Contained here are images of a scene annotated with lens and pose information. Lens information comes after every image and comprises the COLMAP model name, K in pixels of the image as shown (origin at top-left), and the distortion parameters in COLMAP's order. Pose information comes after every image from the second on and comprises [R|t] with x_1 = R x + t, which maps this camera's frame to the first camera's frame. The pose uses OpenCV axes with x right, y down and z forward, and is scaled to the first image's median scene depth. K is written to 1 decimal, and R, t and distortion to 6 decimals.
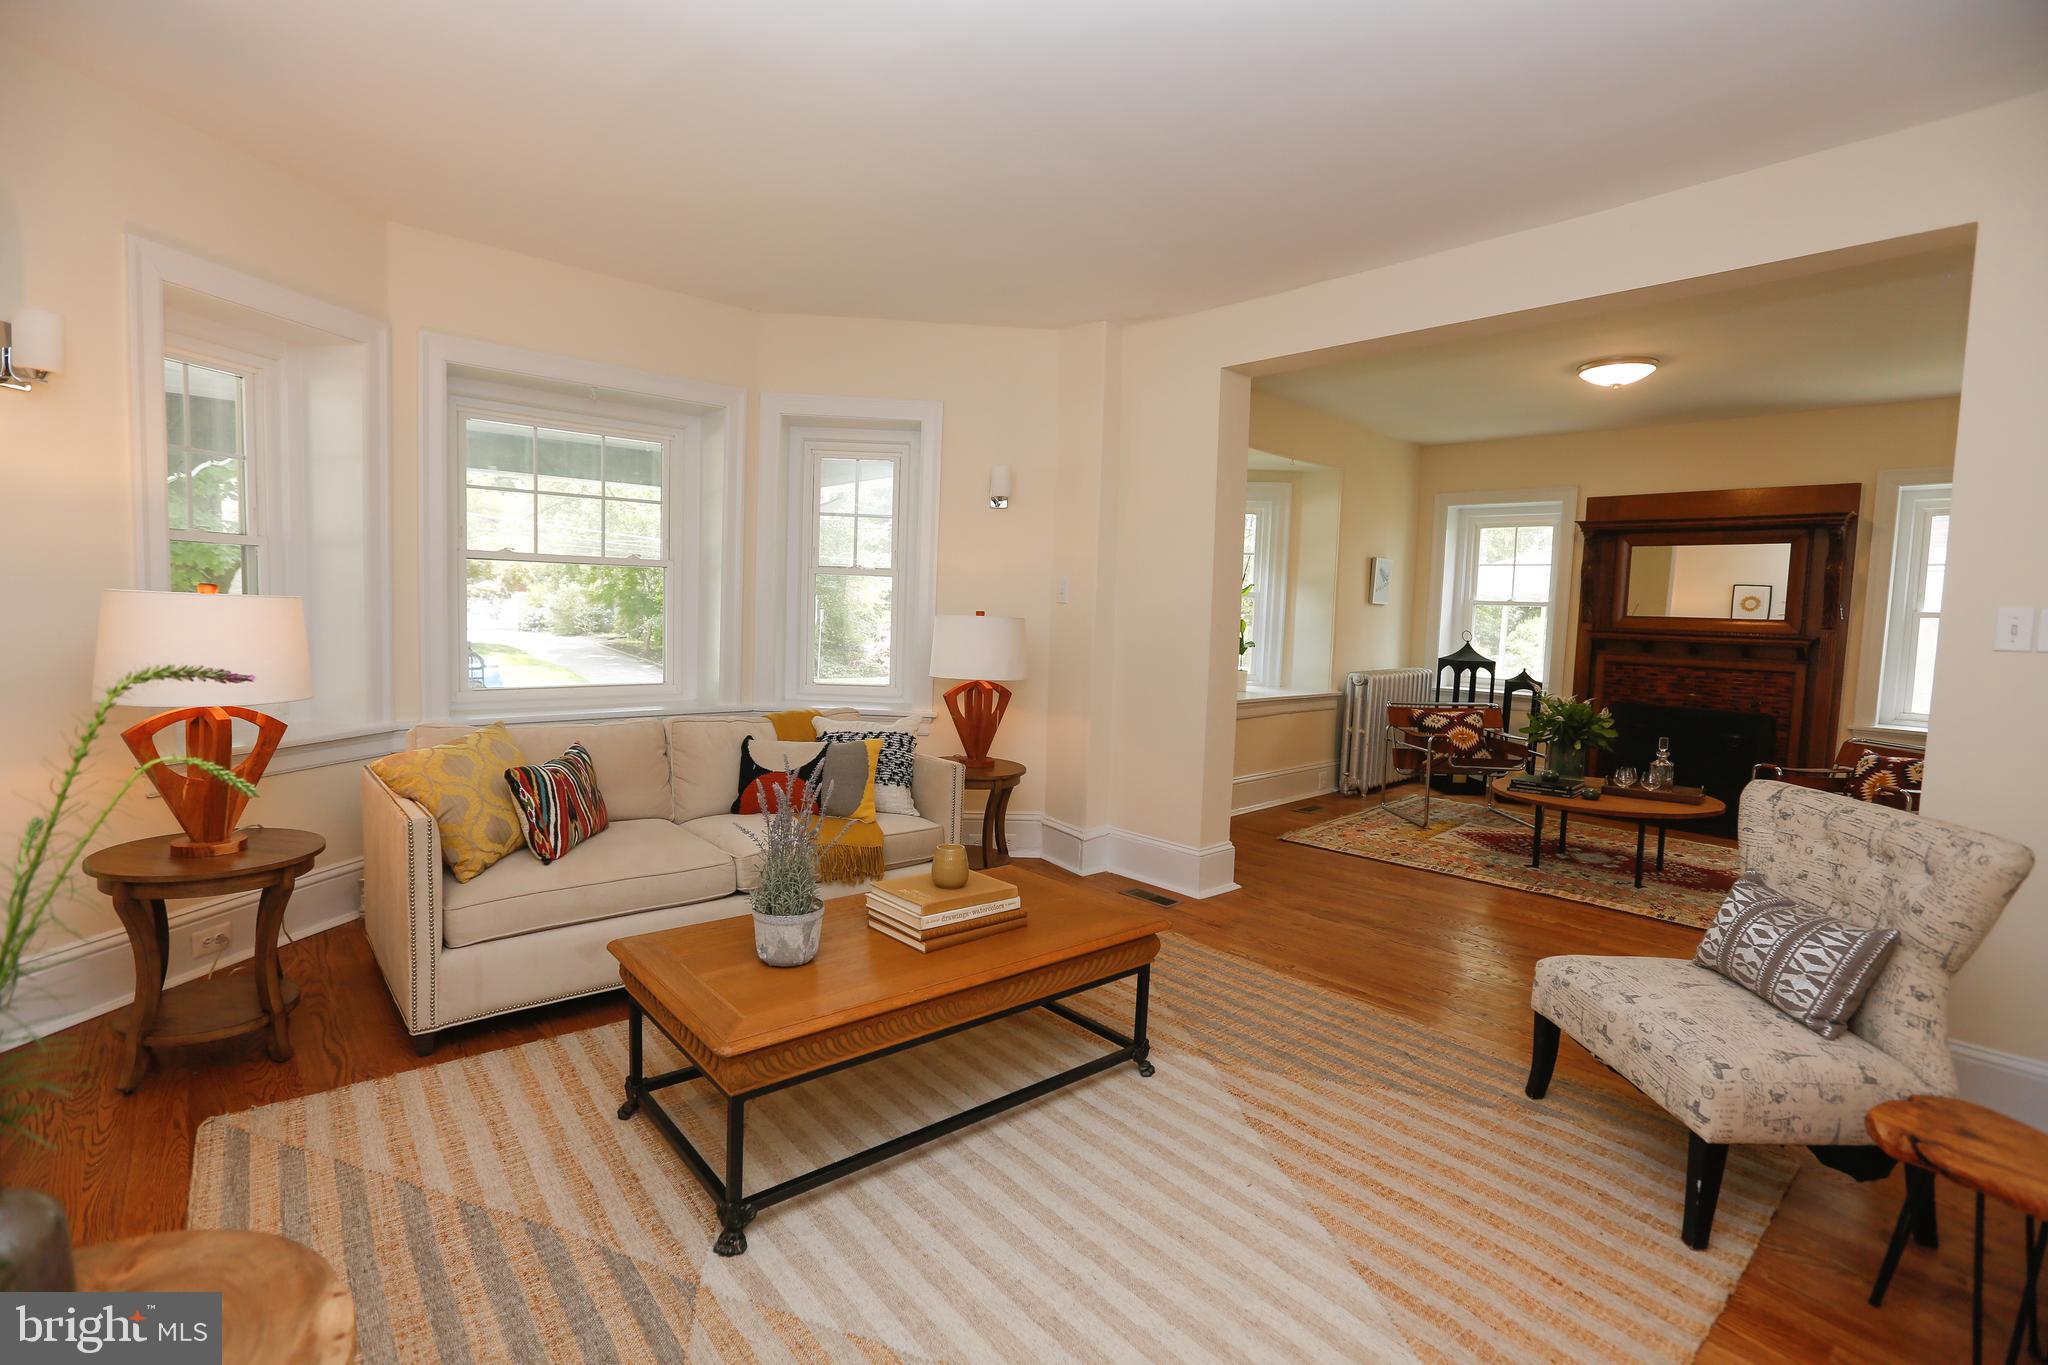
lens RADIAL K [[927.7, 0, 1009.7], [0, 927.7, 675.0], [0, 0, 1]] dist [-0.069466, 0.031589]
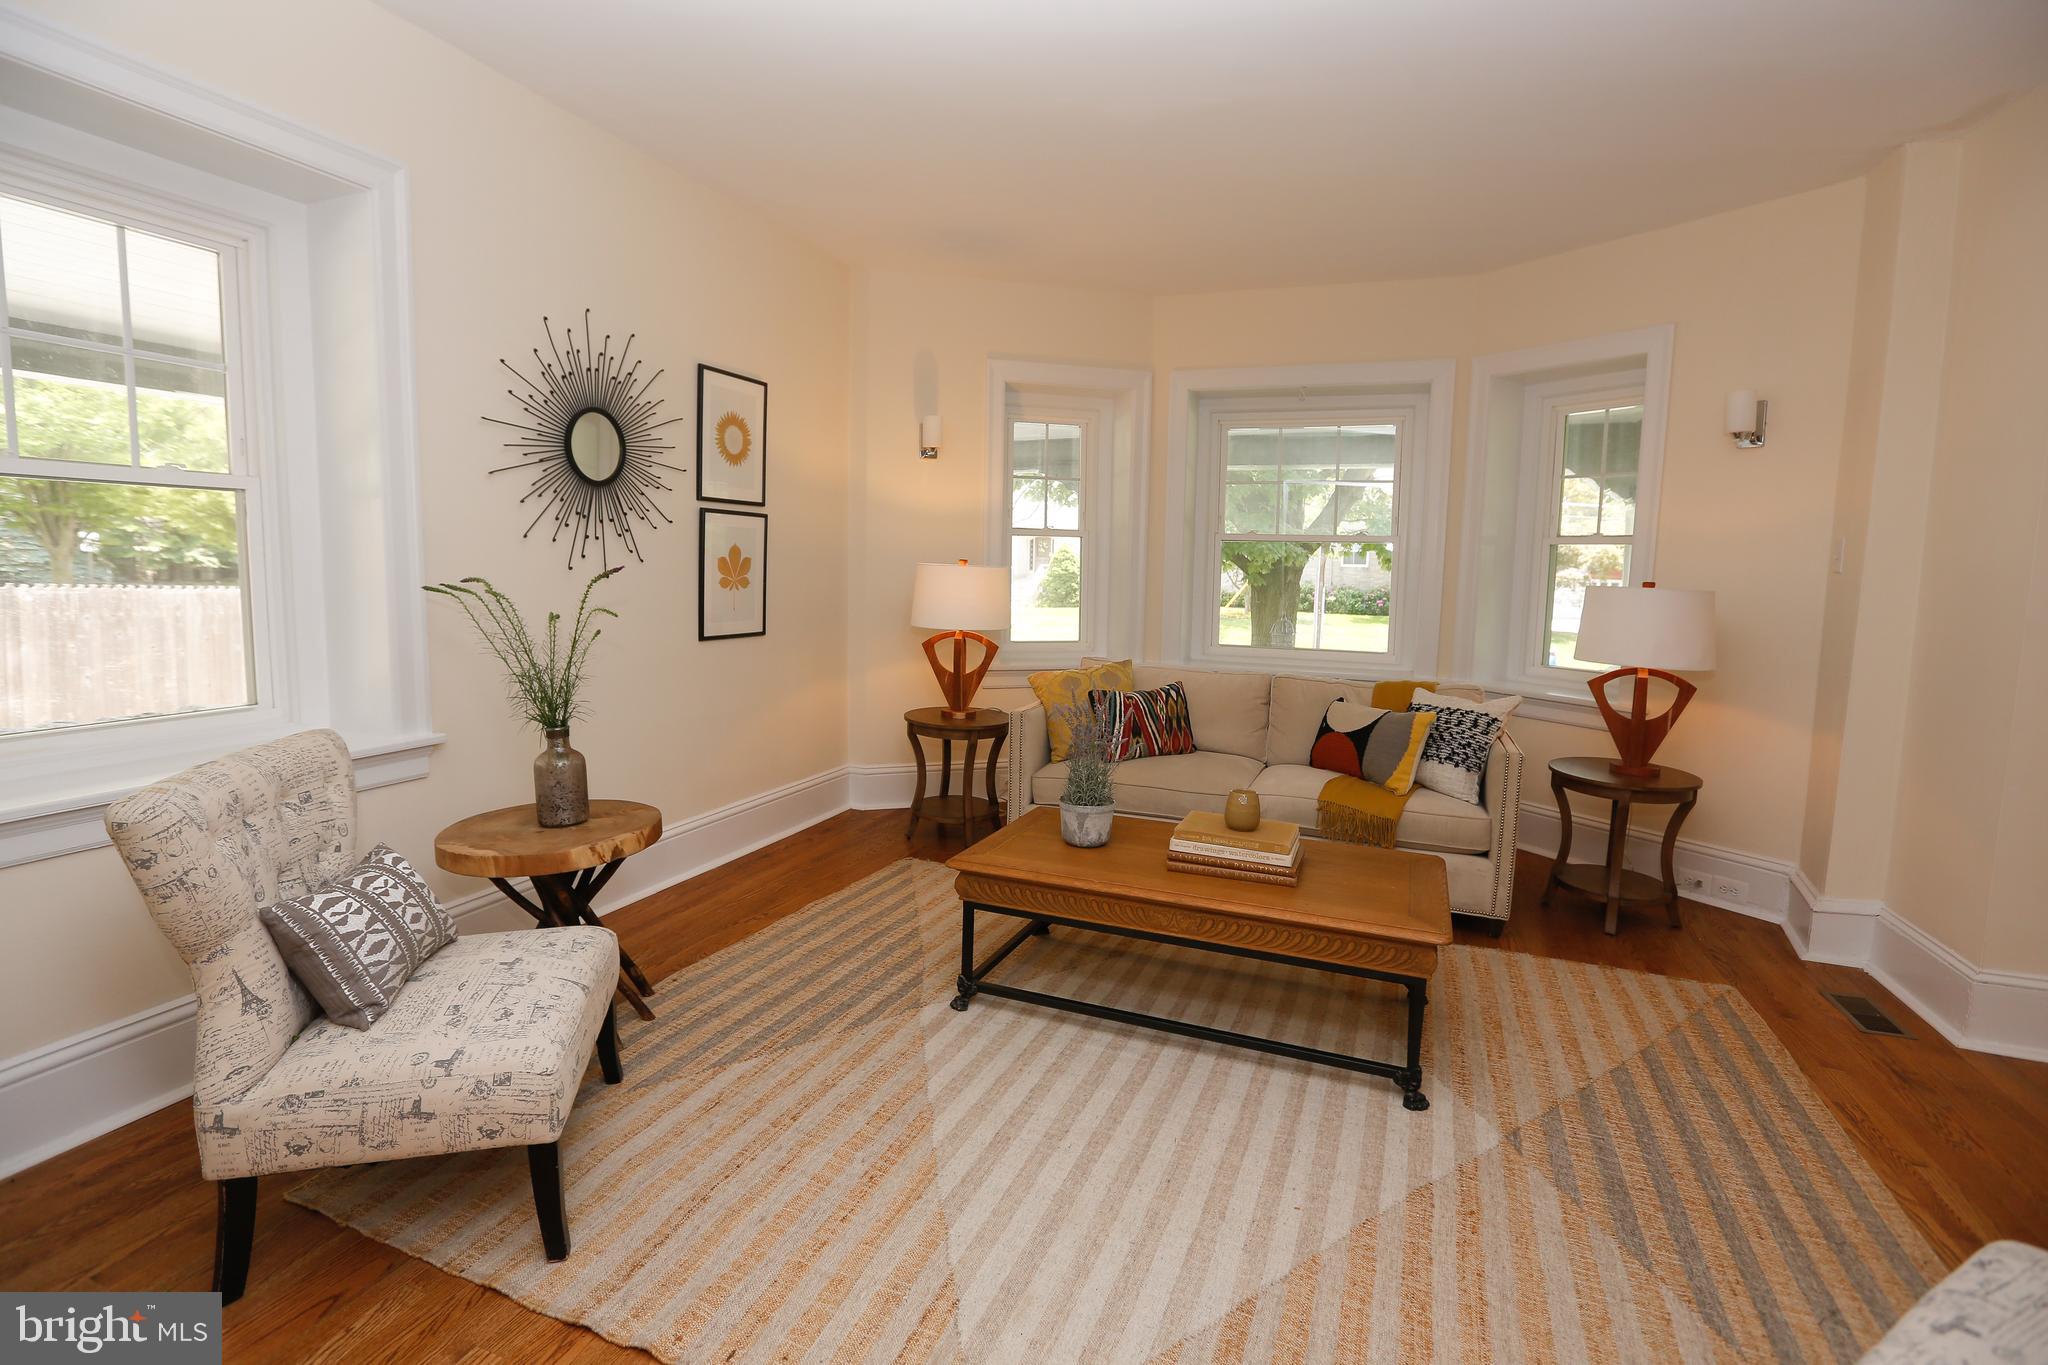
lens RADIAL K [[927.7, 0, 1009.7], [0, 927.7, 675.0], [0, 0, 1]] dist [-0.069466, 0.031589]
pose [[0.460682, 0.082138, -0.883756, 0.688333], [-0.071528, 0.995906, 0.055276, 0.013293], [0.884678, 0.037749, 0.464671, 0.255145]]
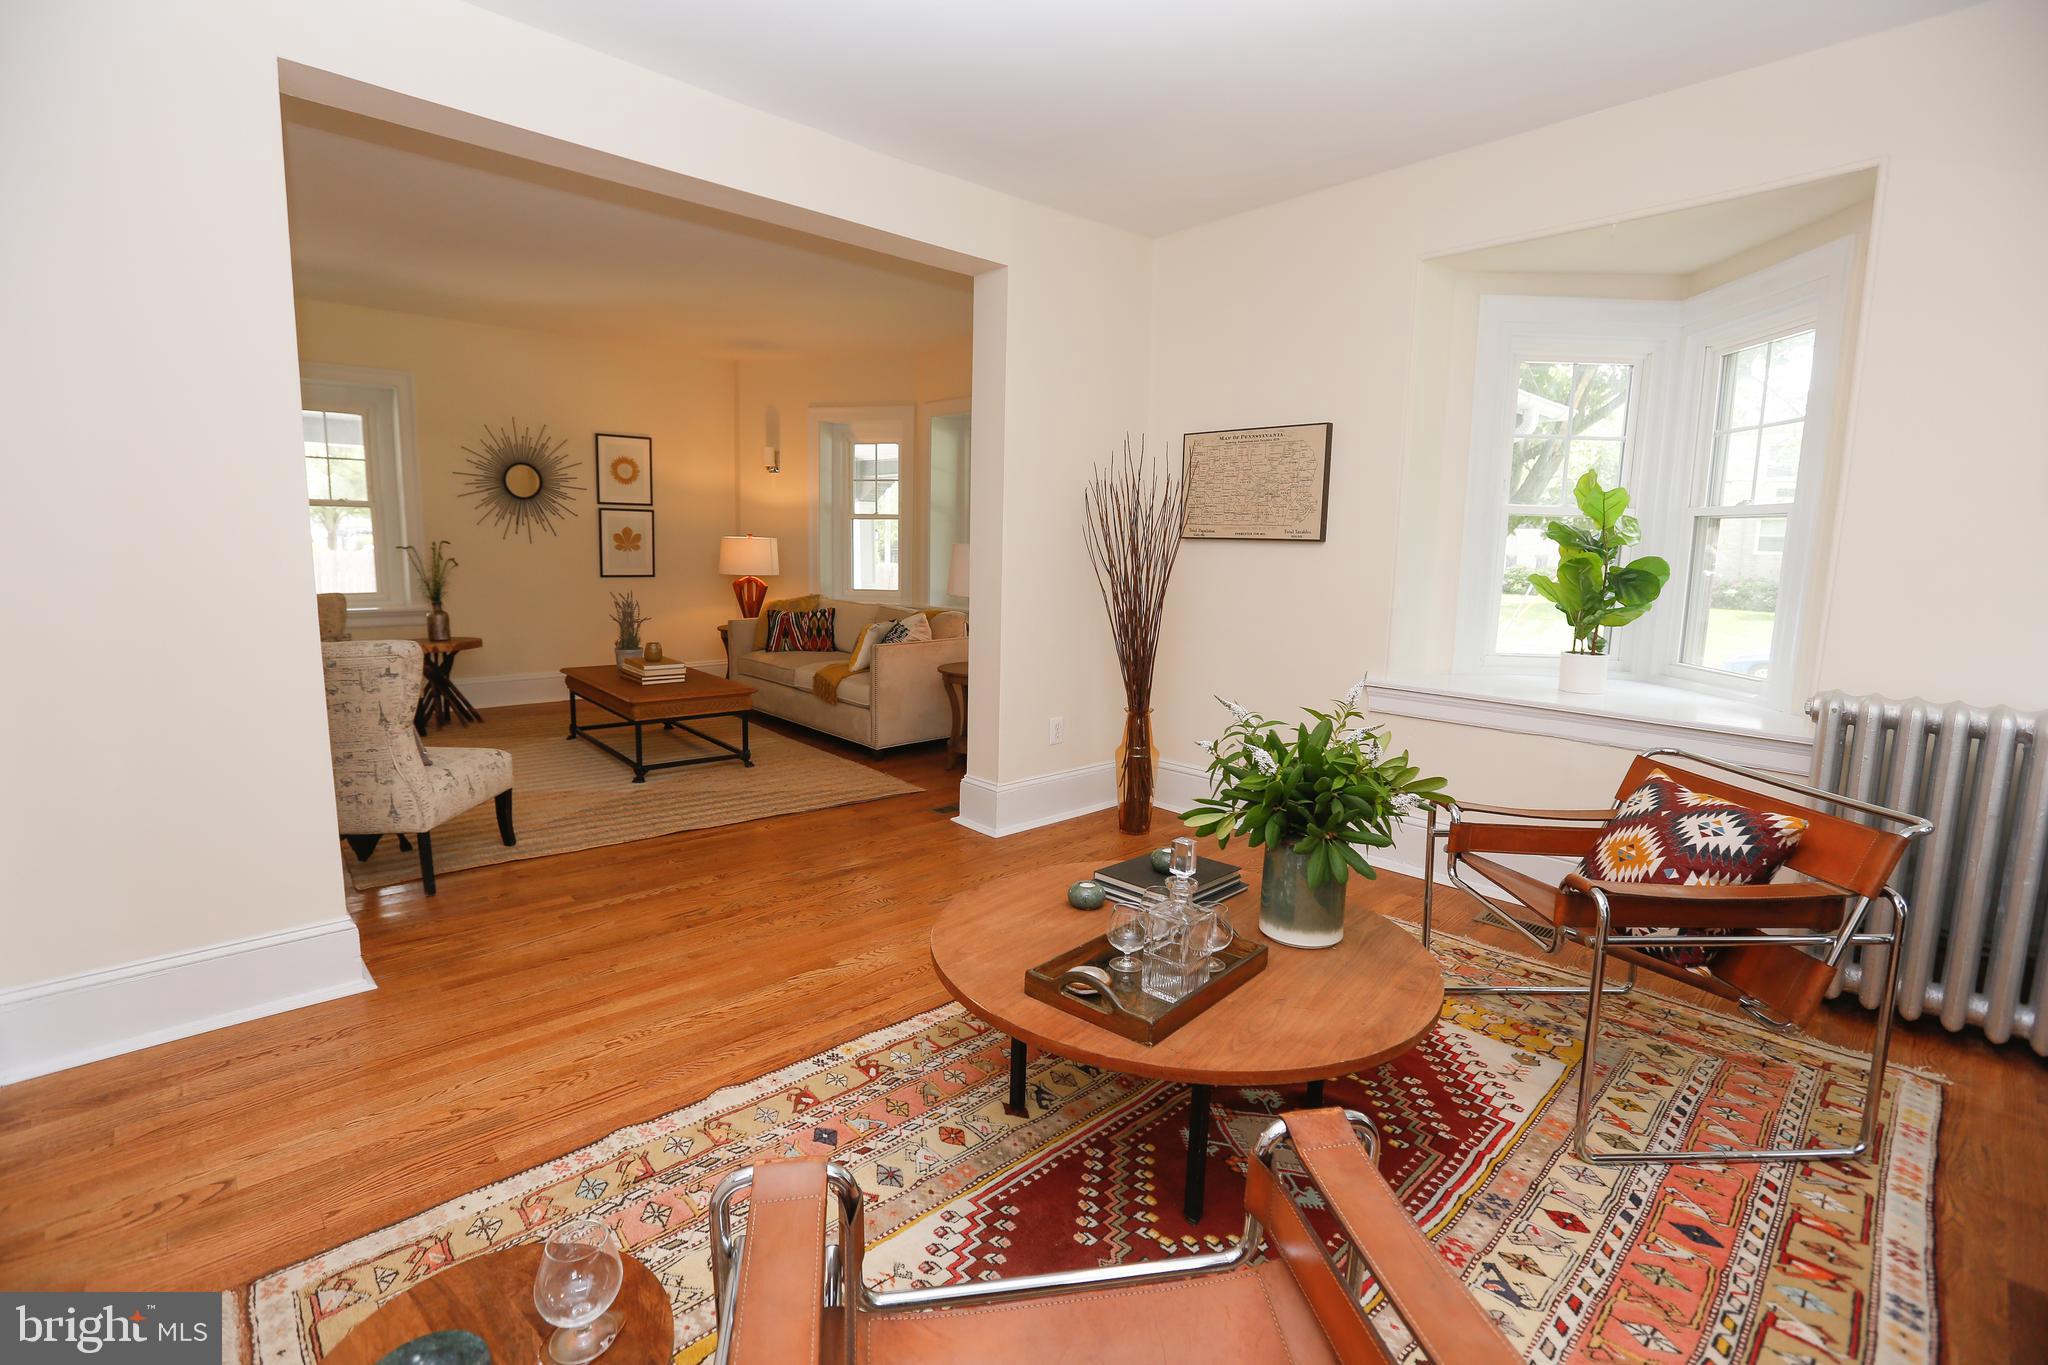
lens RADIAL K [[927.7, 0, 1009.7], [0, 927.7, 675.0], [0, 0, 1]] dist [-0.069466, 0.031589]
pose [[0.005178, 0.104140, -0.994549, 1.986826], [-0.094822, 0.990132, 0.103184, -0.035542], [0.995481, 0.093771, 0.015001, 1.732674]]
